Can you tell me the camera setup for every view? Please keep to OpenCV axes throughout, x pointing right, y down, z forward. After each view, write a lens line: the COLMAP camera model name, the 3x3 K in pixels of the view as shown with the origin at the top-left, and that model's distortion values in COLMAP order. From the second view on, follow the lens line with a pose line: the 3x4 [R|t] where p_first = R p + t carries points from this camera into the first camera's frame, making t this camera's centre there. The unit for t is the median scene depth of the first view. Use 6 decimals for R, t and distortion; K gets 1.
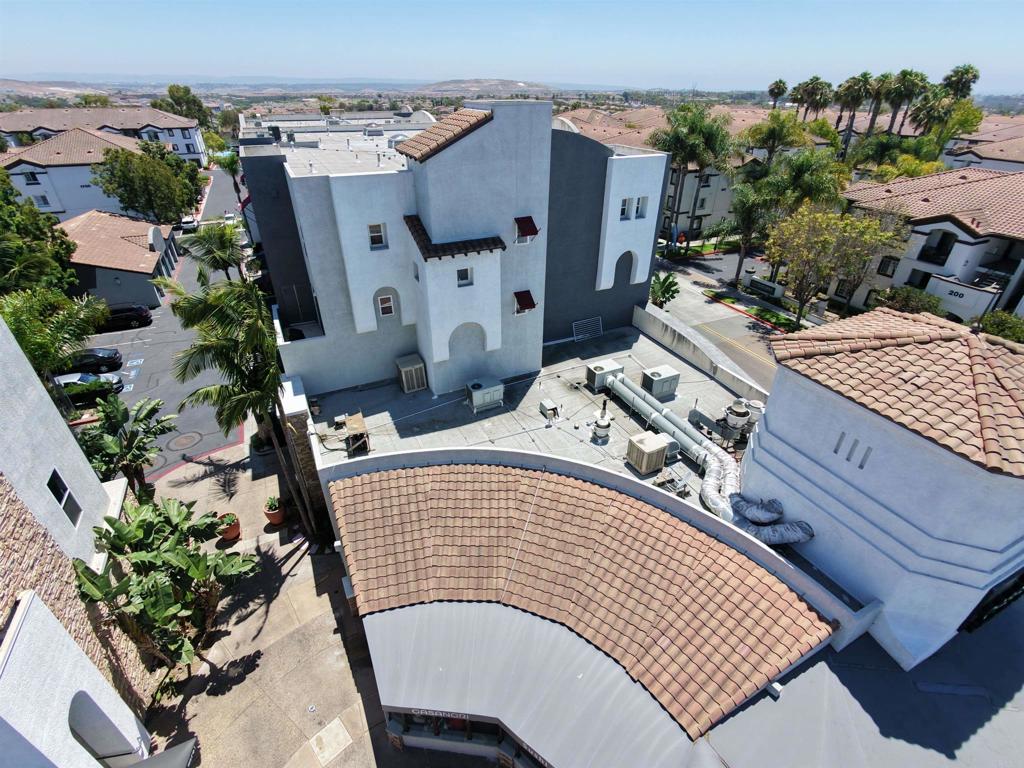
lens RADIAL K [[487.2, 0, 510.1], [0, 487.2, 386.2], [0, 0, 1]] dist [0.000903, 0.001526]
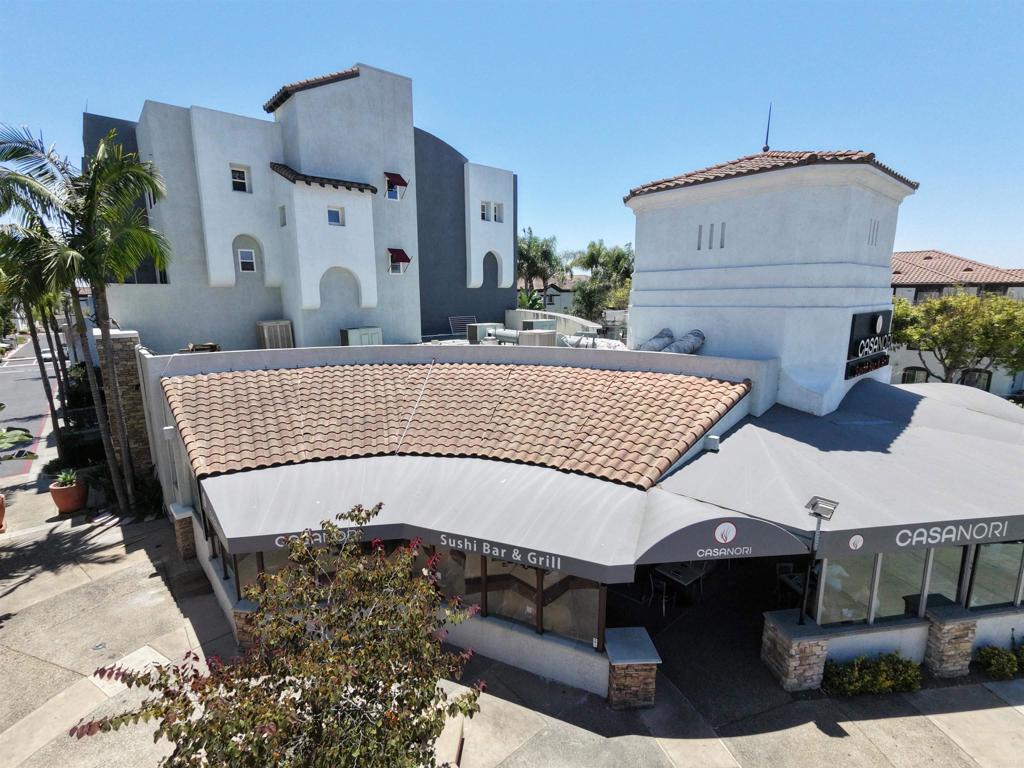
lens RADIAL K [[487.2, 0, 507.2], [0, 487.2, 388.1], [0, 0, 1]] dist [0.000903, 0.001526]
pose [[0.963956, -0.055614, 0.260185, -0.033548], [0.143896, 0.931522, -0.334008, 0.477798], [-0.223792, 0.359408, 0.905948, 0.141551]]
